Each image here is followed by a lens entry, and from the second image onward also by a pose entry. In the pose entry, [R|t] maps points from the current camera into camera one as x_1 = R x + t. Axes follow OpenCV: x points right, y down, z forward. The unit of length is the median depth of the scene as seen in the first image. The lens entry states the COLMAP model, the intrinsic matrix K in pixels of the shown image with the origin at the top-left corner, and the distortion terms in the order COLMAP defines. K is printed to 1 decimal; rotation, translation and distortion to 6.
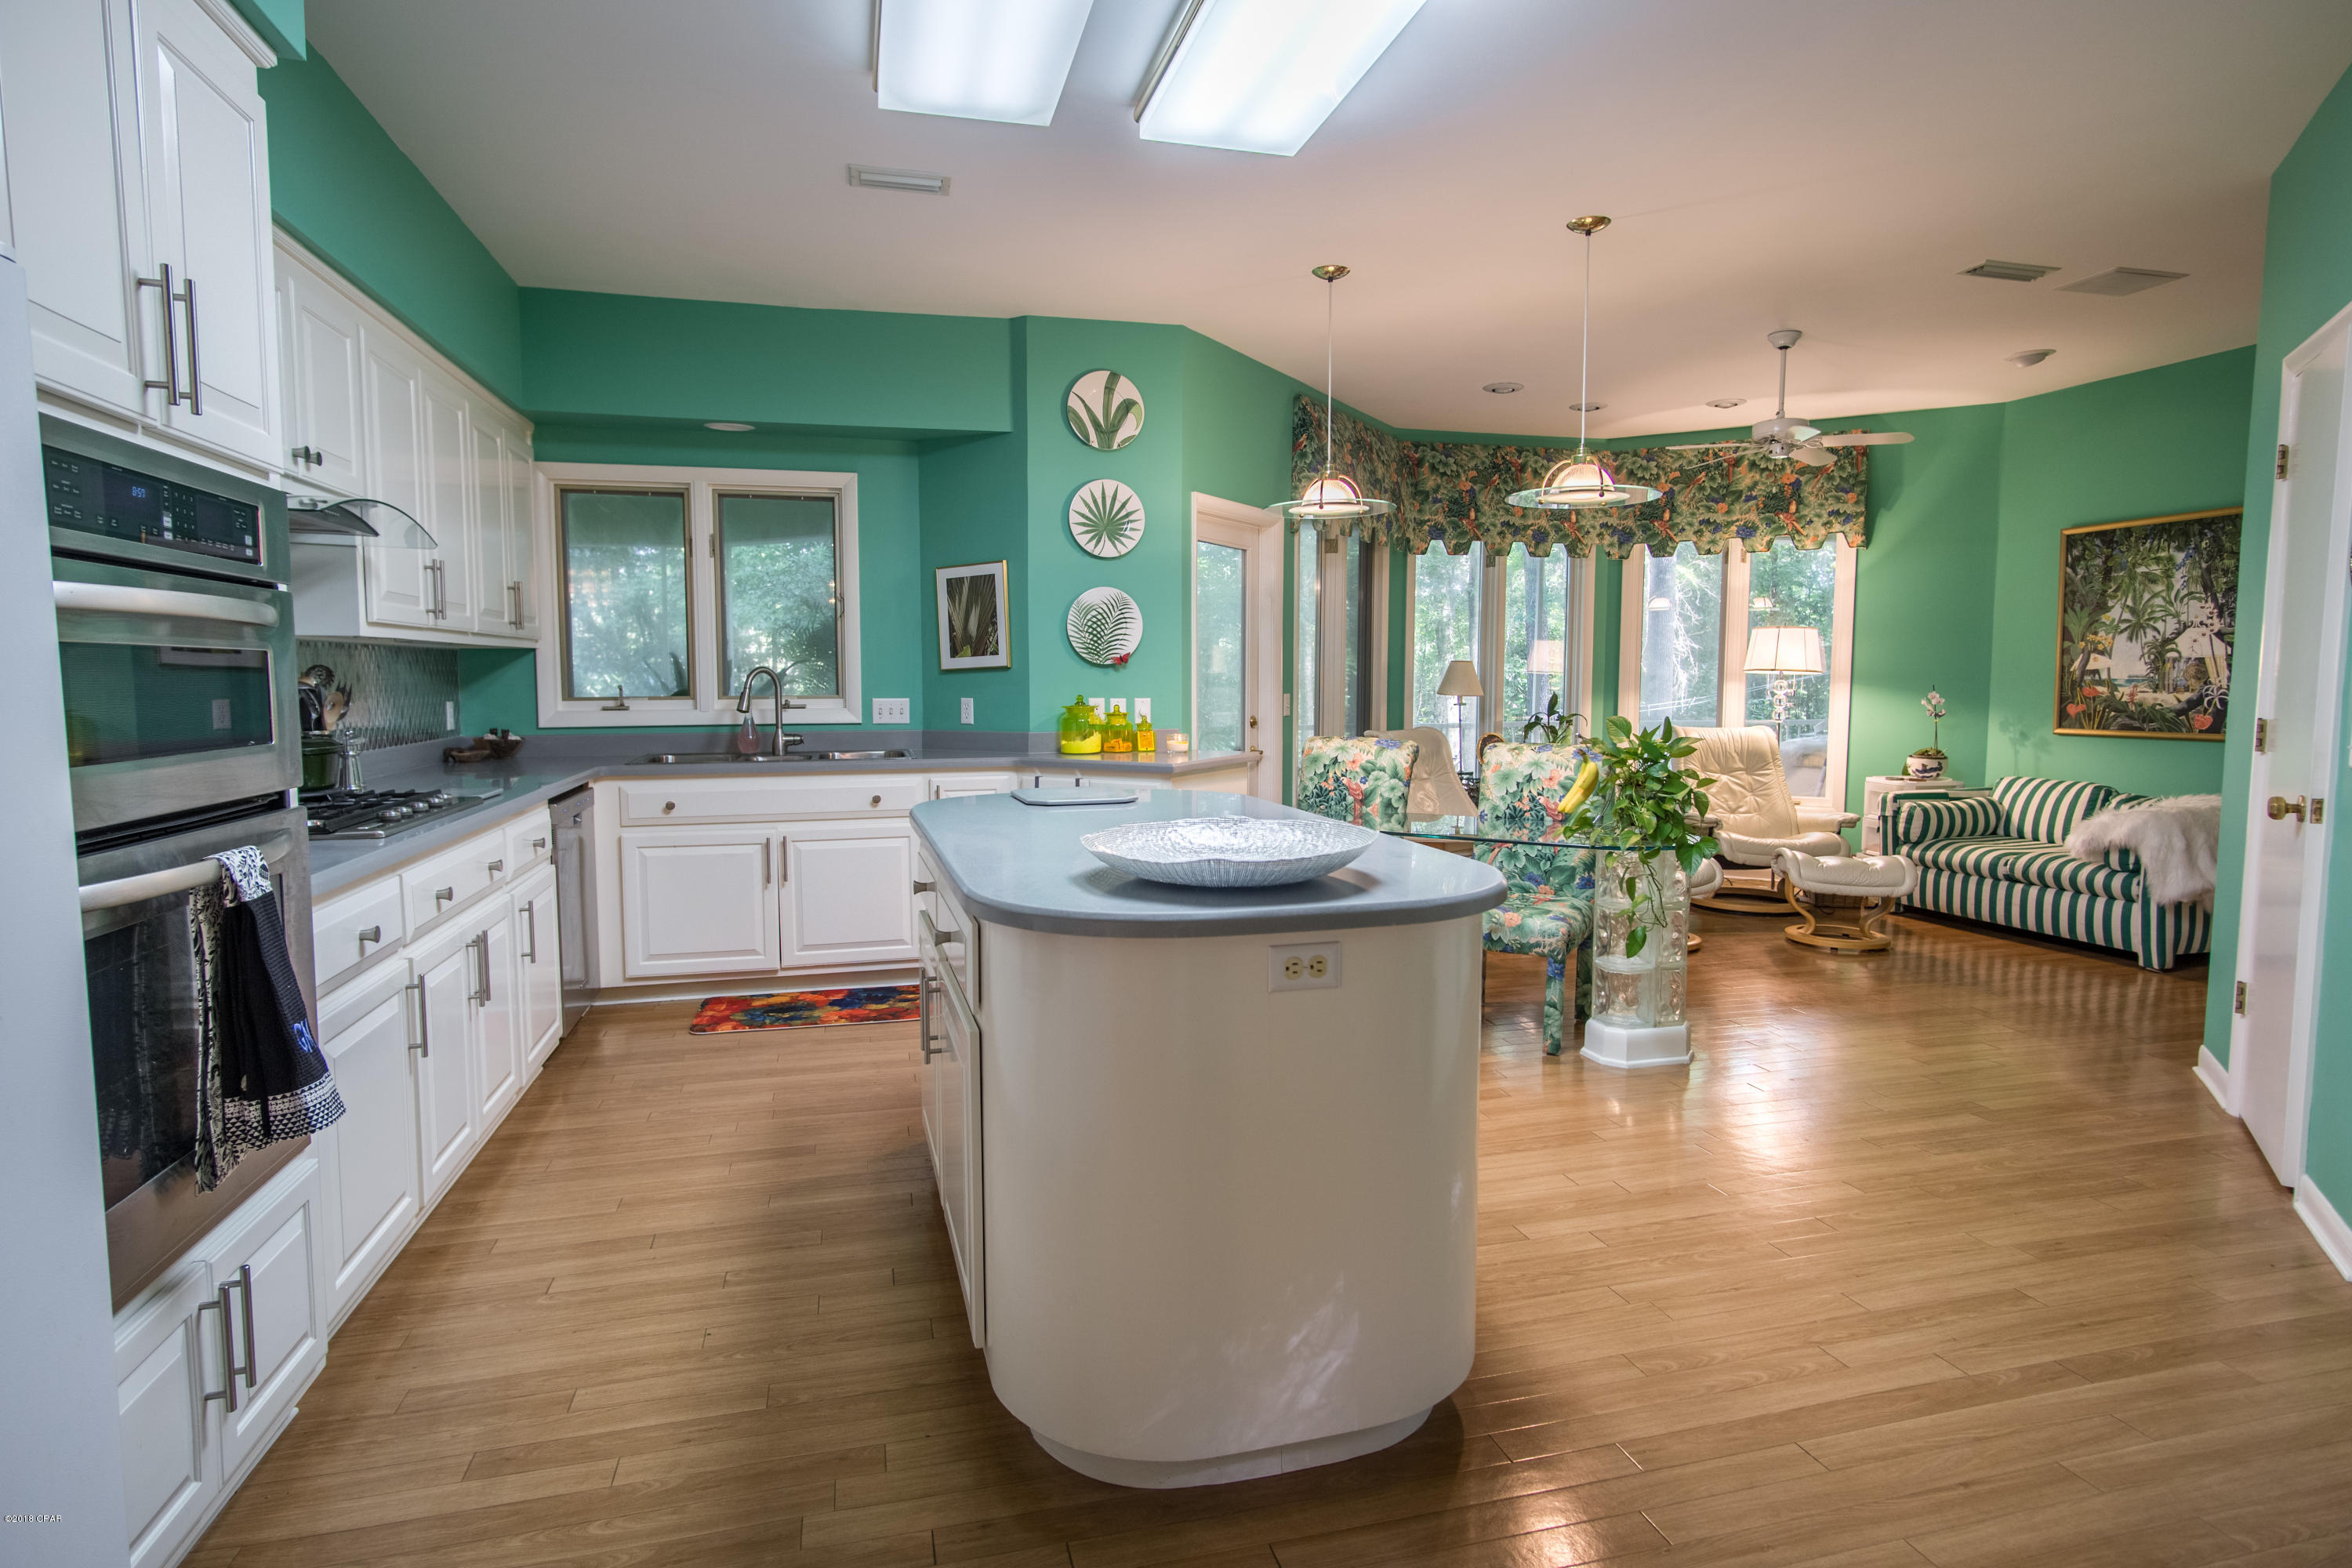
lens RADIAL K [[1239.3, 0, 1177.8], [0, 1239.3, 774.7], [0, 0, 1]] dist [0.003684, 0.002467]
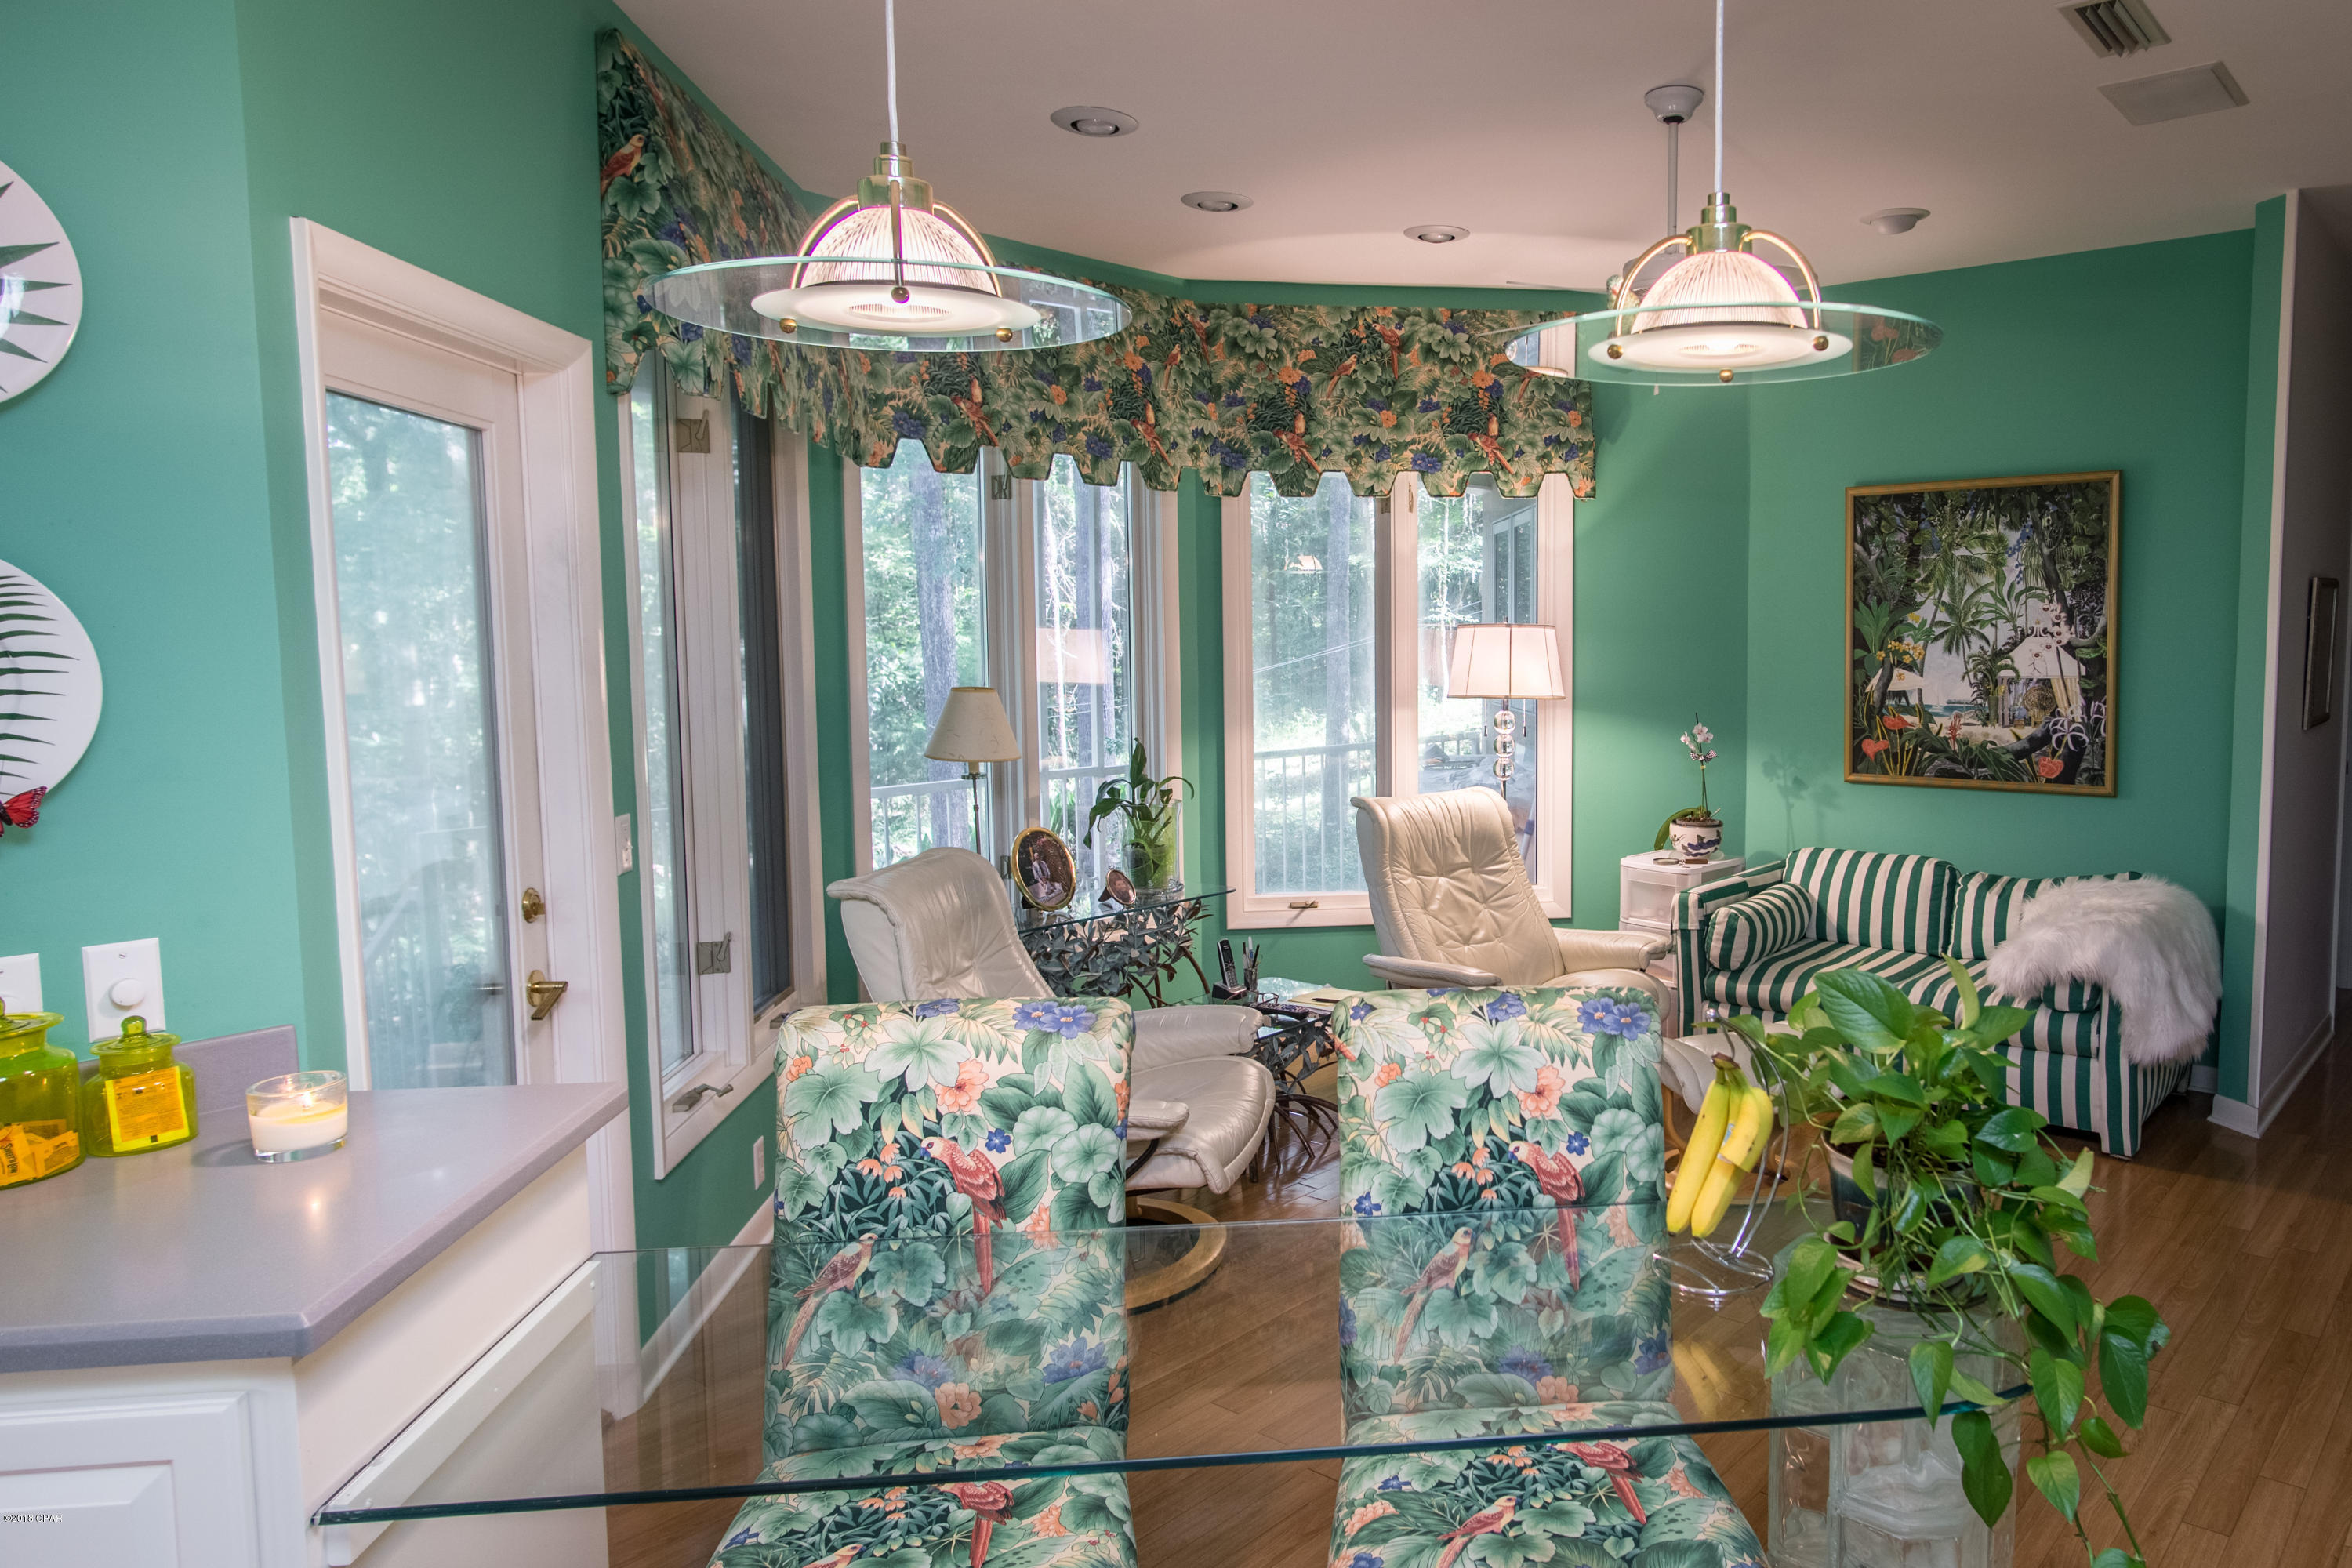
lens RADIAL K [[1228.7, 0, 1177.2], [0, 1228.7, 687.4], [0, 0, 1]] dist [0.003144, 0.001308]
pose [[0.785385, -0.054791, 0.616578, -0.011088], [0.051794, 0.998399, 0.022747, -0.122867], [-0.616837, 0.014070, 0.786965, 0.700649]]
